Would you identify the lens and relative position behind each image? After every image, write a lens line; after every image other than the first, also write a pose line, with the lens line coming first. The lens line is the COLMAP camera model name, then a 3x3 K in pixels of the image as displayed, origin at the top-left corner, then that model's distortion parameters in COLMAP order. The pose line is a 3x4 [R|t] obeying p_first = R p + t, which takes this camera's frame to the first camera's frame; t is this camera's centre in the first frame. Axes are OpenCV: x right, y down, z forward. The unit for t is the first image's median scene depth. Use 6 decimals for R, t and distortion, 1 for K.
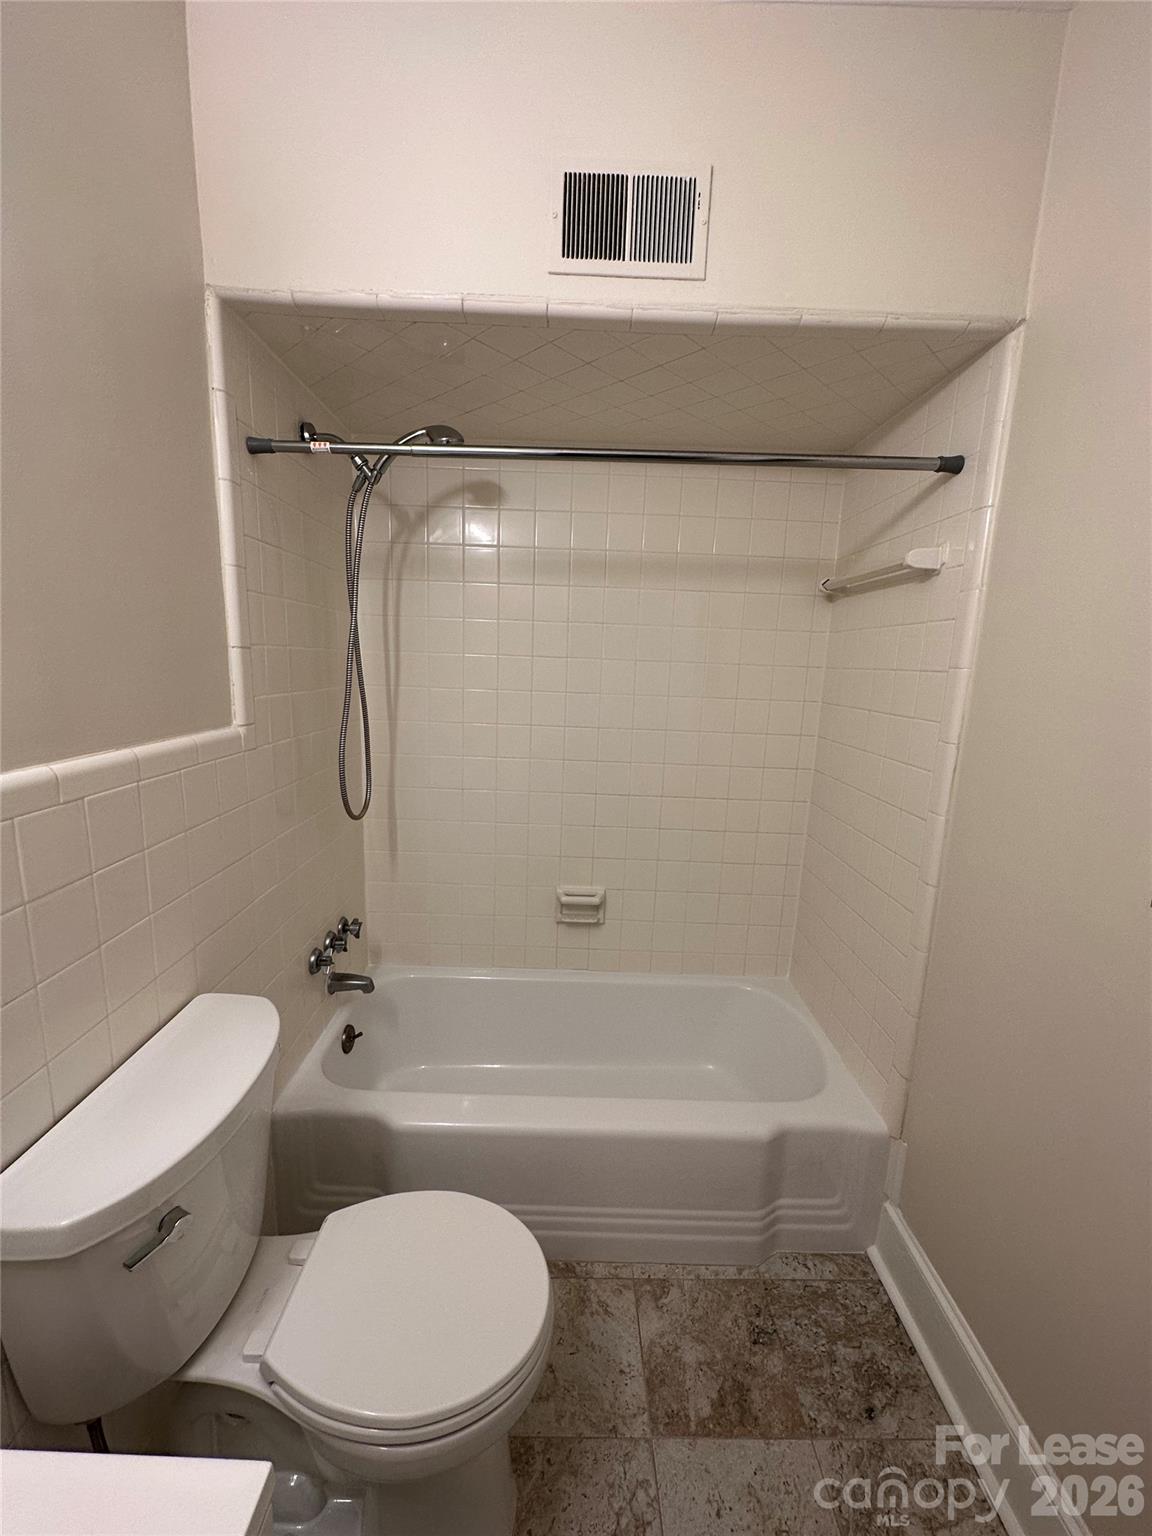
lens RADIAL K [[612.0, 0, 576.0], [0, 612.0, 768.0], [0, 0, 1]] dist [-0.002457, -0.000209]
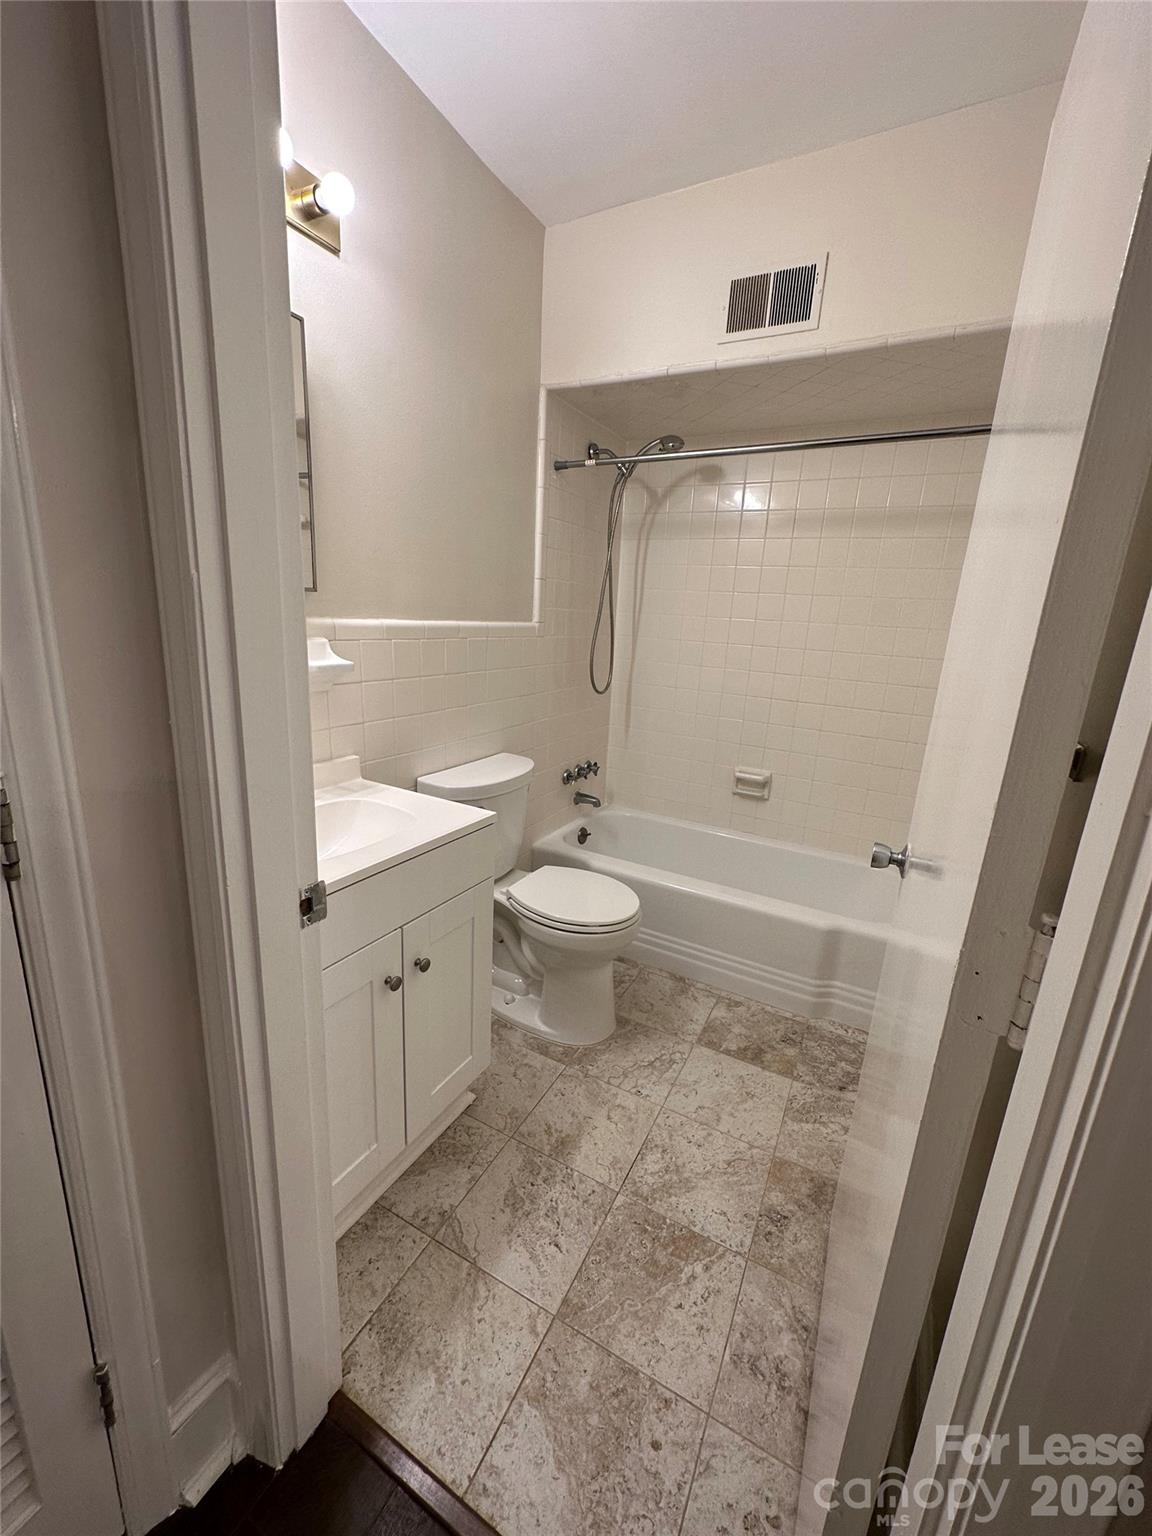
lens RADIAL K [[612.0, 0, 576.0], [0, 612.0, 768.0], [0, 0, 1]] dist [-0.002457, -0.000209]
pose [[0.875808, 0.130740, -0.464615, 0.466566], [-0.105089, 0.991174, 0.080815, 0.202681], [0.471080, -0.021952, 0.881817, -0.576920]]
